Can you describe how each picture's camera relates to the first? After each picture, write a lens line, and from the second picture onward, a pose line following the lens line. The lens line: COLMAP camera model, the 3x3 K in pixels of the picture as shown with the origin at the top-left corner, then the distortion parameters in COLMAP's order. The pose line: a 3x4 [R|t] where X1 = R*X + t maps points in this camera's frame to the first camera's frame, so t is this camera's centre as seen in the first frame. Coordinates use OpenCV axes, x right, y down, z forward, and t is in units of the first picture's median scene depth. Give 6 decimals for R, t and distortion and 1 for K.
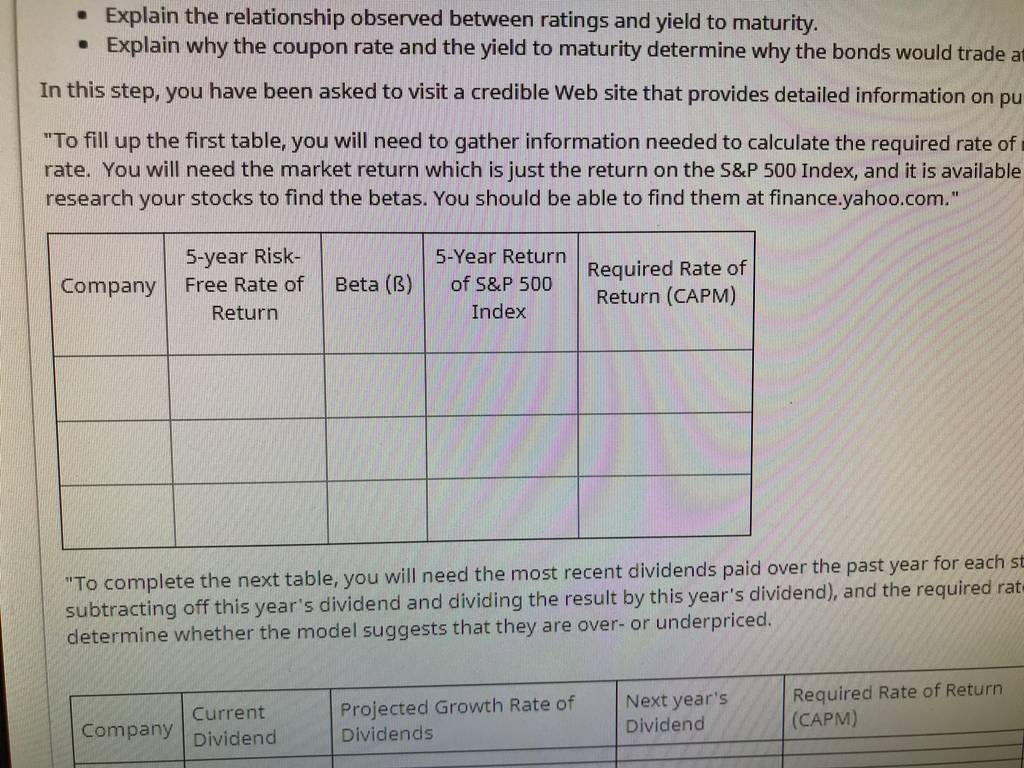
lens RADIAL K [[833.4, 0, 507.6], [0, 833.4, 378.9], [0, 0, 1]] dist [-0.019606, 0.000055]
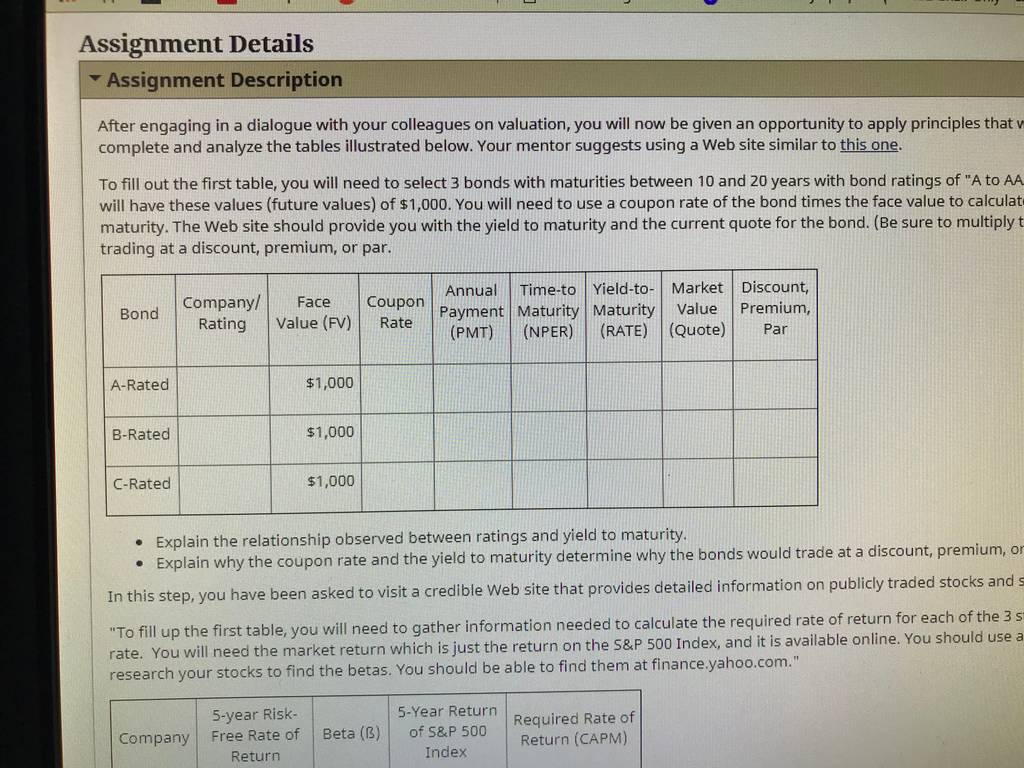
lens RADIAL K [[833.4, 0, 508.5], [0, 833.4, 387.1], [0, 0, 1]] dist [-0.019606, 0.000055]
pose [[0.999633, -0.003667, -0.026835, 0.125953], [0.001948, 0.997959, -0.063821, -0.575621], [0.027014, 0.063745, 0.997601, -0.347620]]
